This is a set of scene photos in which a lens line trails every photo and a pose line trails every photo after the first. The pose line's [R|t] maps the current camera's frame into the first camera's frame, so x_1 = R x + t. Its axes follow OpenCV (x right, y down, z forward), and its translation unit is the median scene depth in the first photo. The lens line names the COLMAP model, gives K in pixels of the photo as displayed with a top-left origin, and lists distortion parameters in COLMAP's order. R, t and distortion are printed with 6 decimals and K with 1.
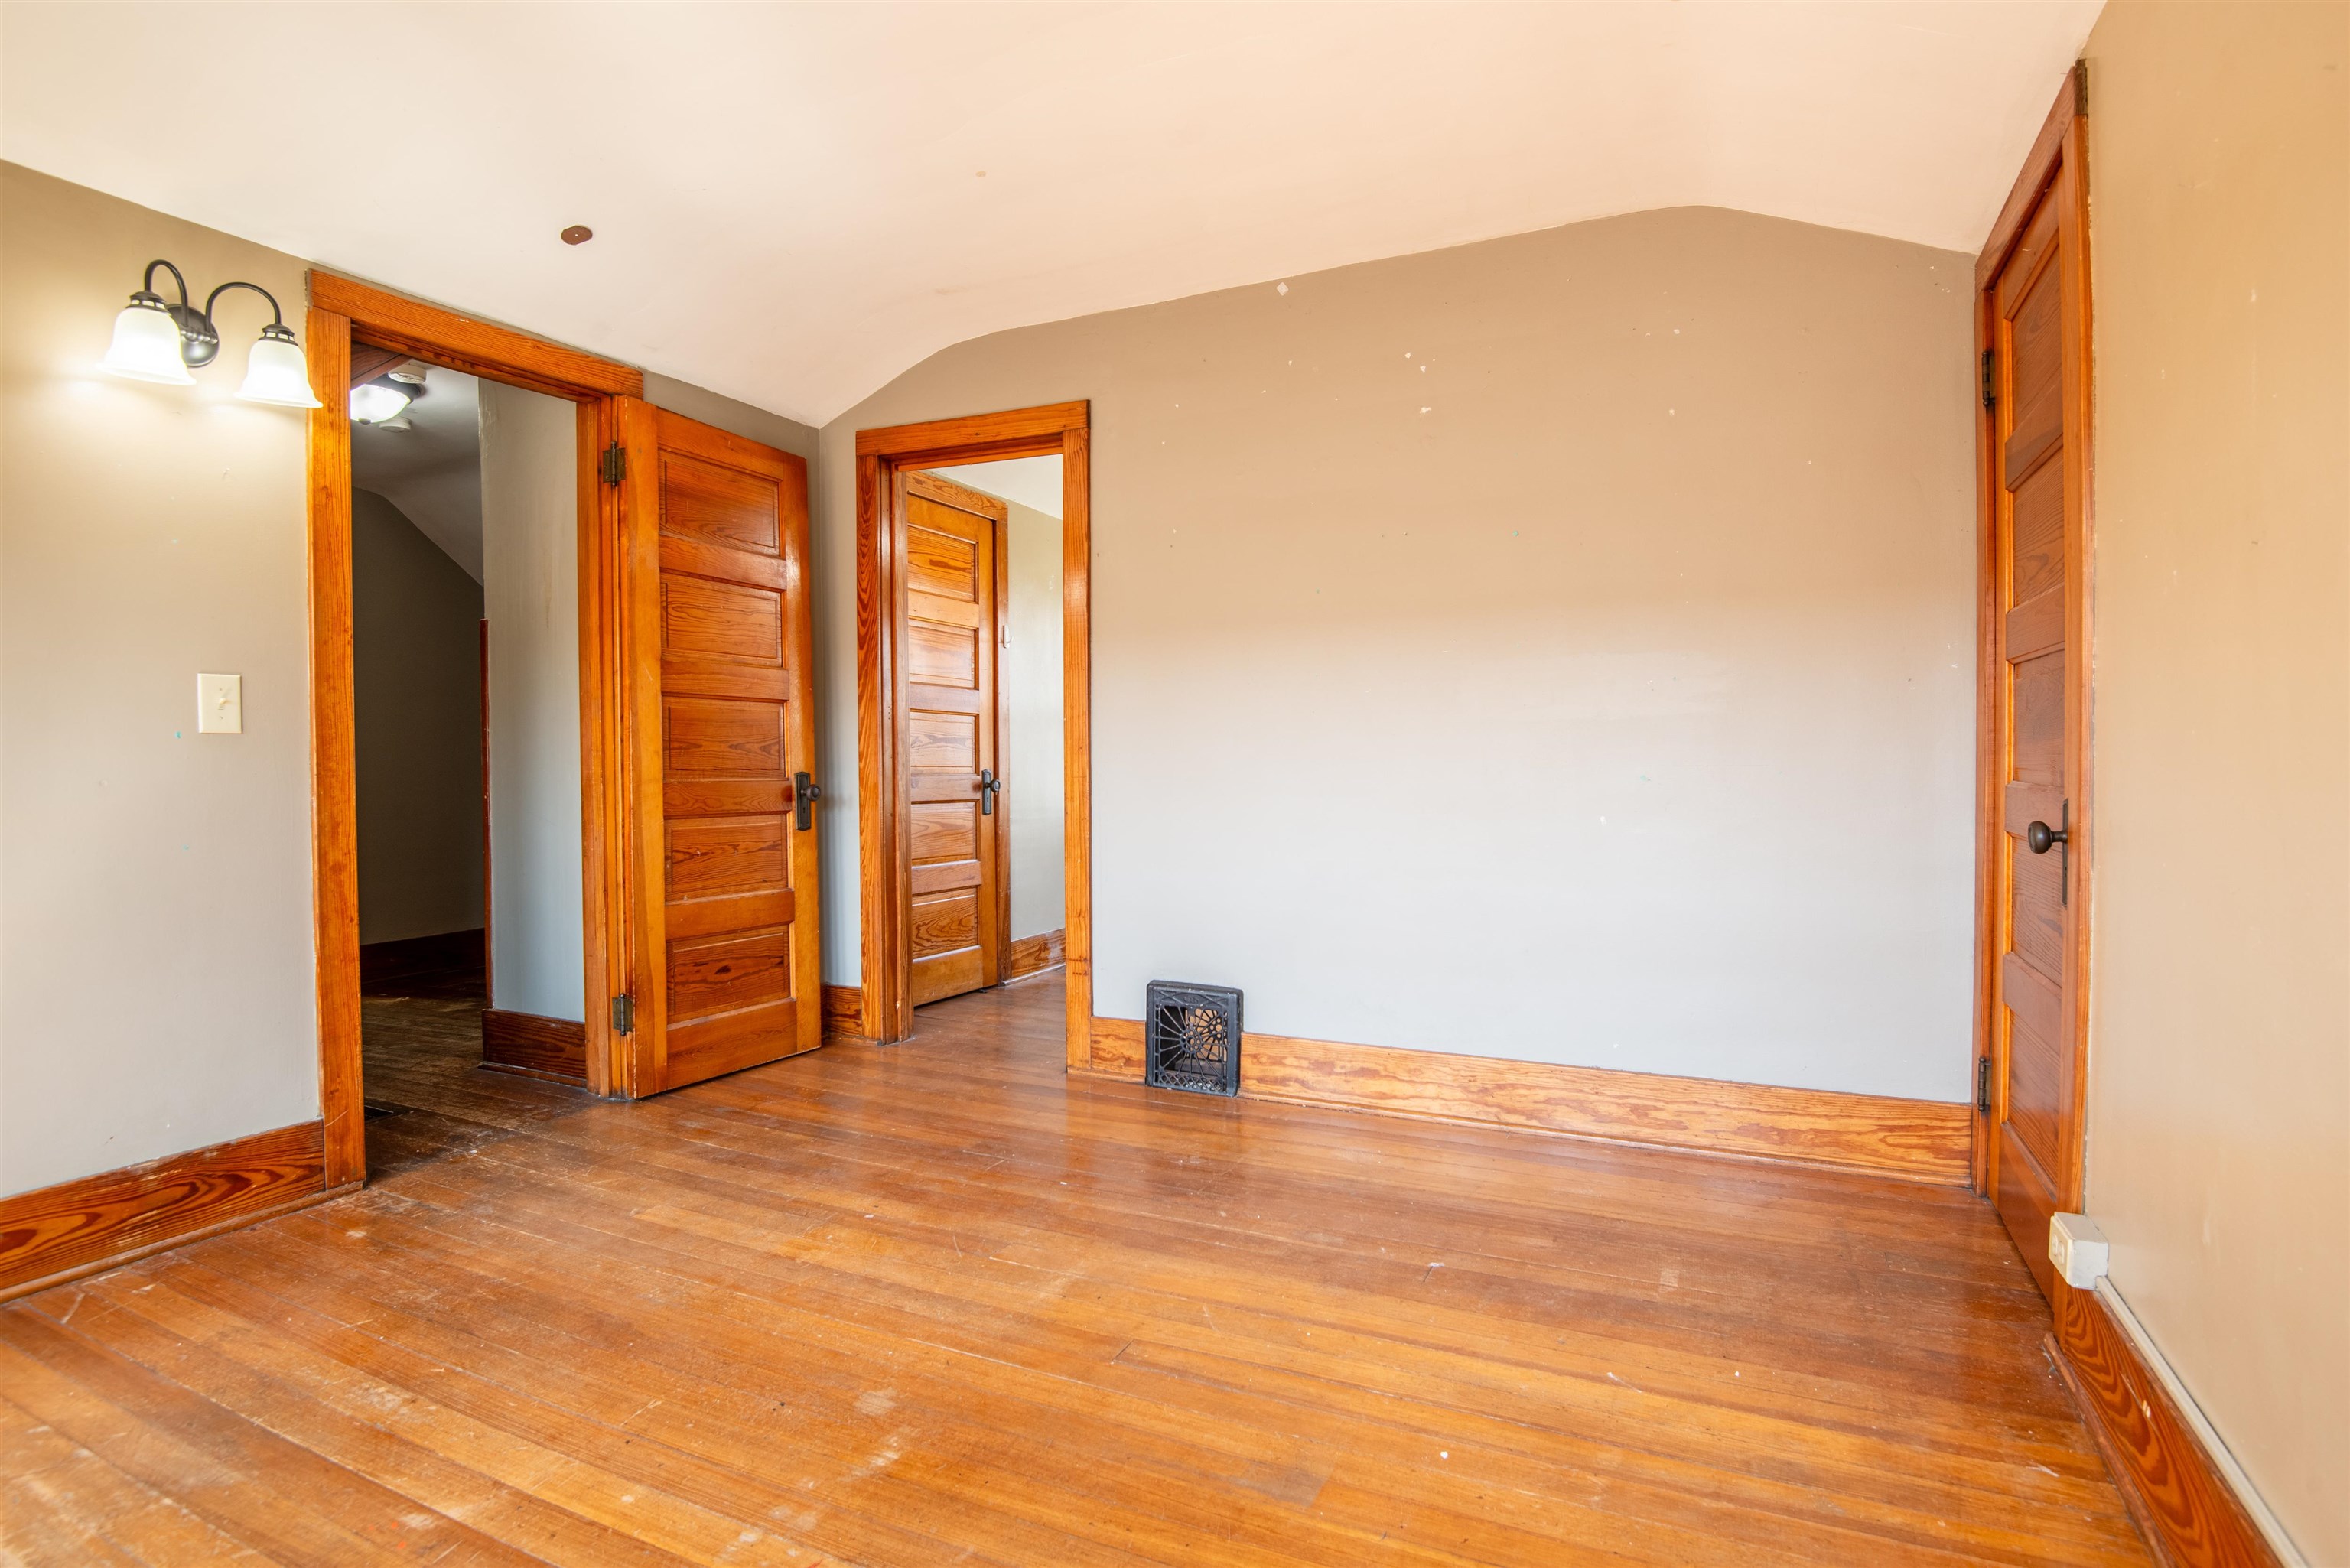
lens RADIAL K [[1179.9, 0, 1177.4], [0, 1179.9, 781.1], [0, 0, 1]] dist [0.008840, -0.010531]
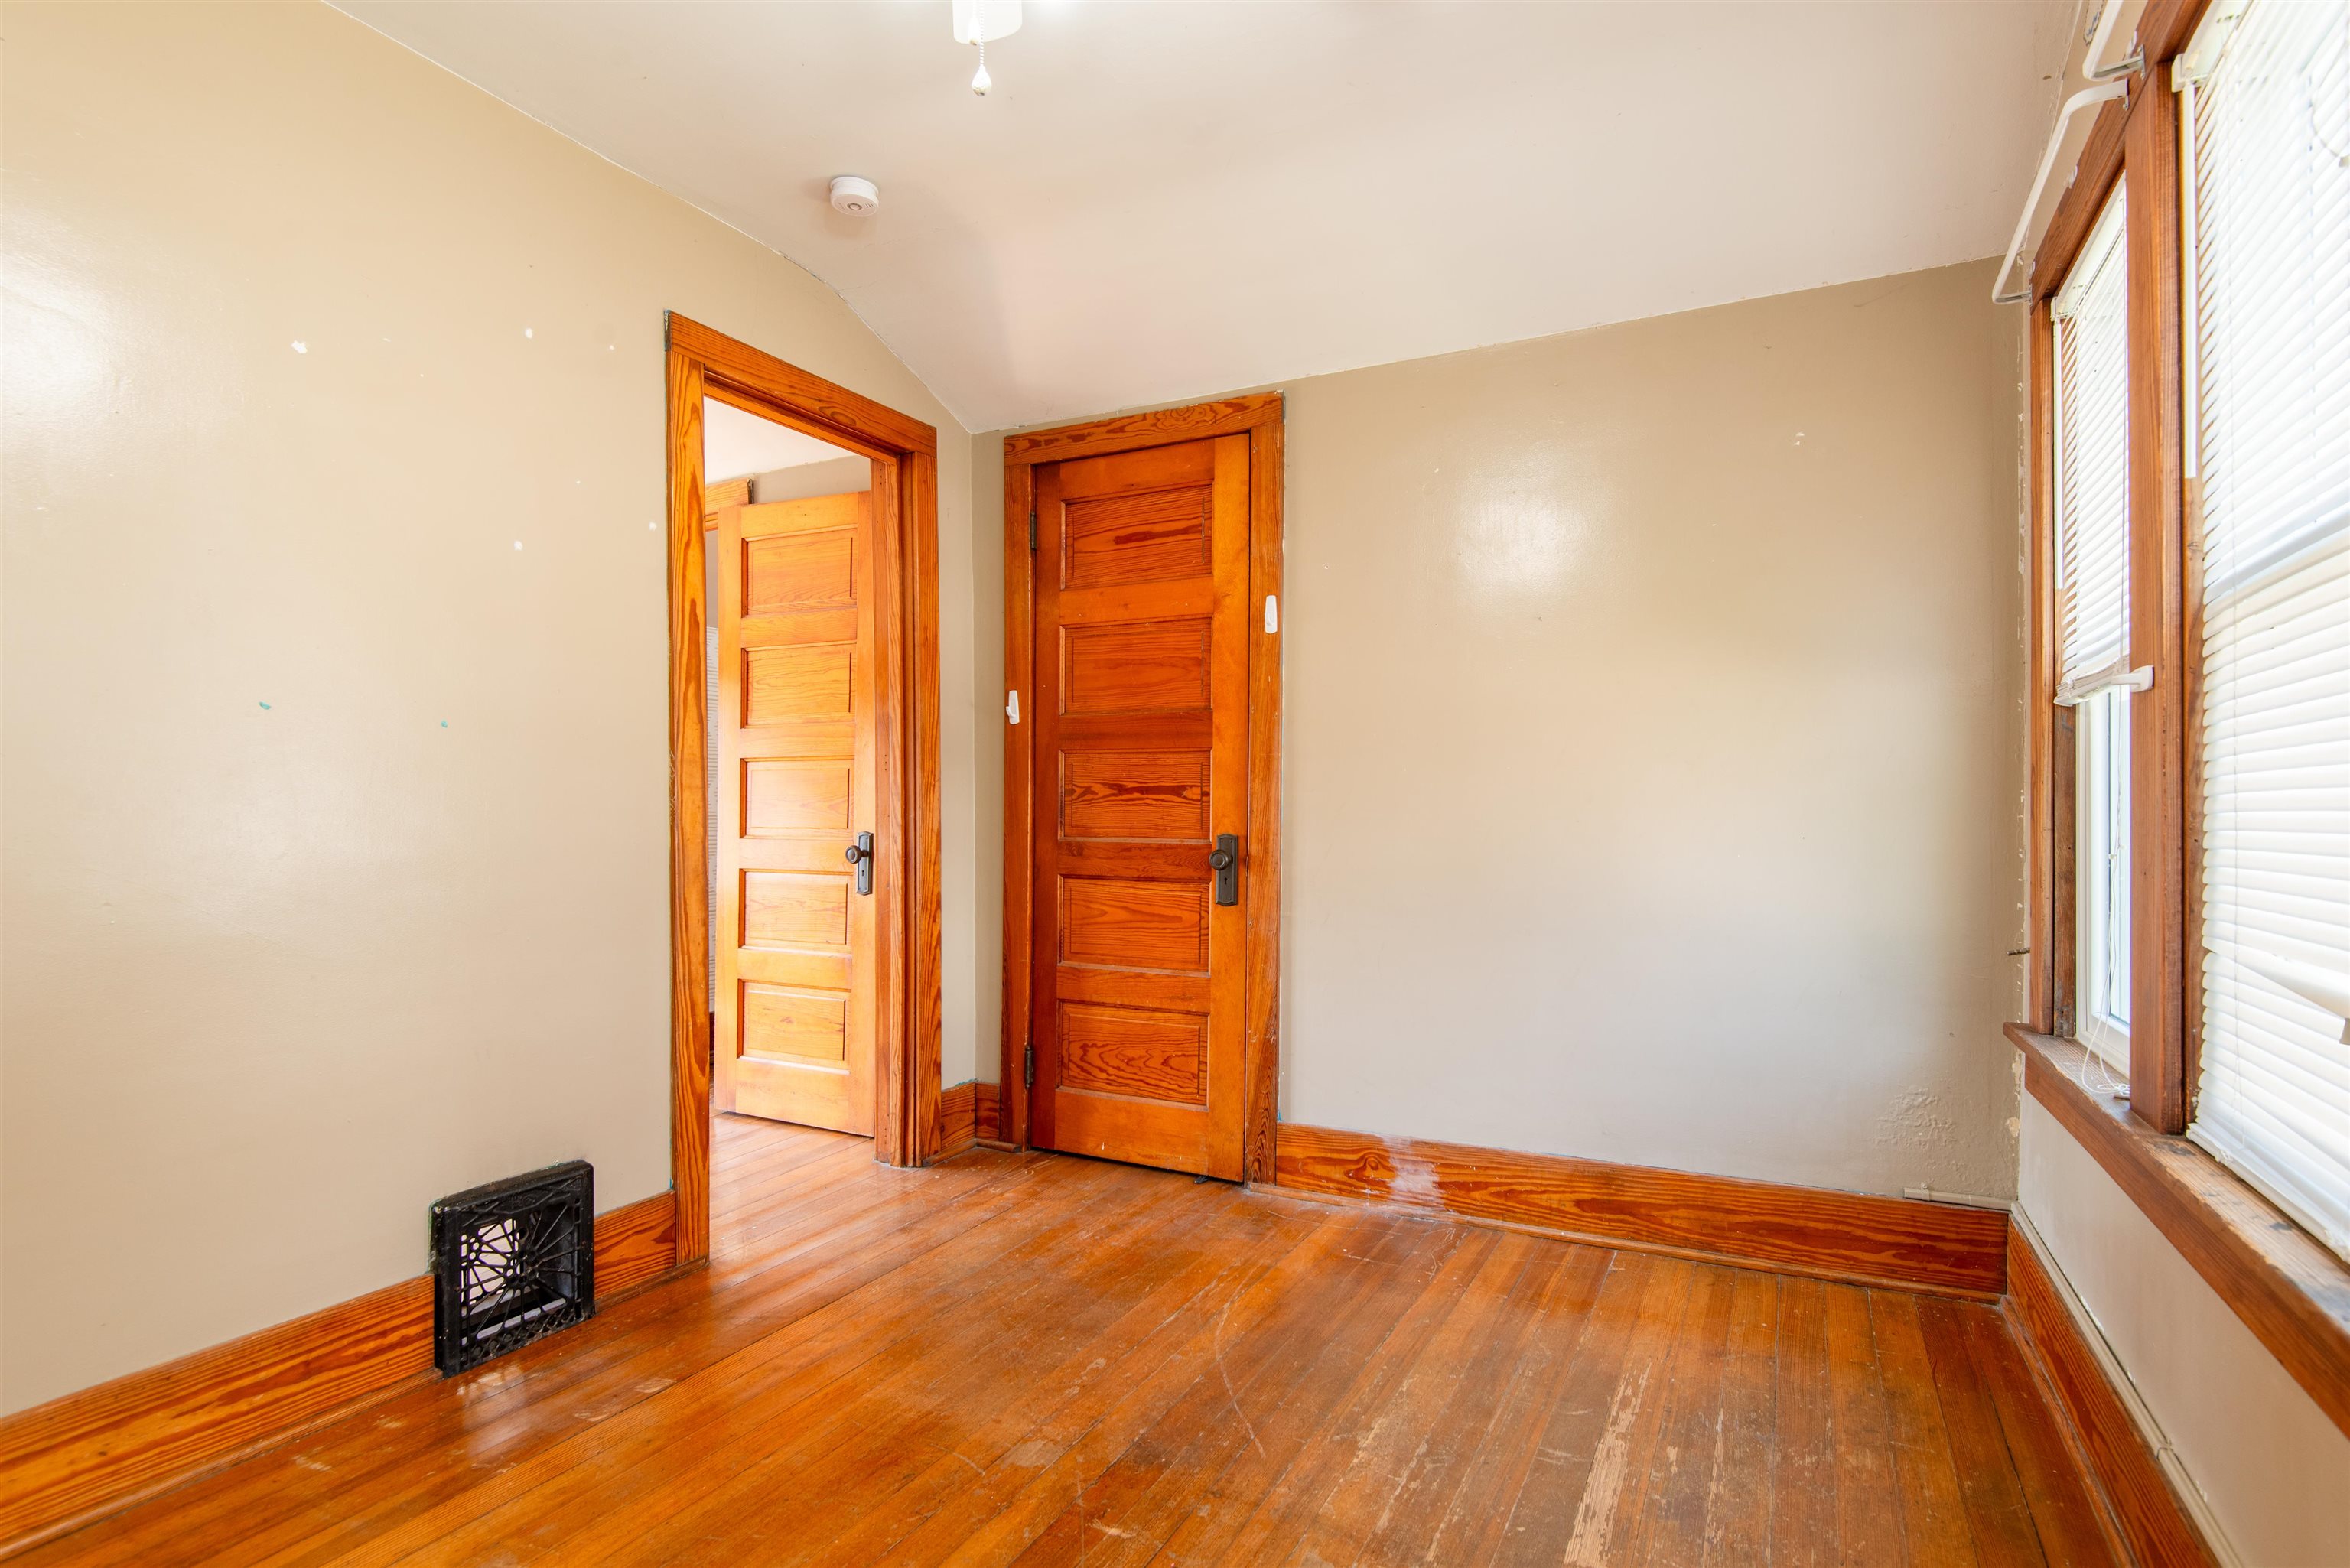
lens RADIAL K [[1179.9, 0, 1177.6], [0, 1179.9, 798.3], [0, 0, 1]] dist [0.008840, -0.010531]
pose [[-0.031473, -0.004836, -0.999493, 0.473925], [-0.010896, 0.999931, -0.004495, -0.025701], [0.999445, 0.010749, -0.031524, 1.003720]]
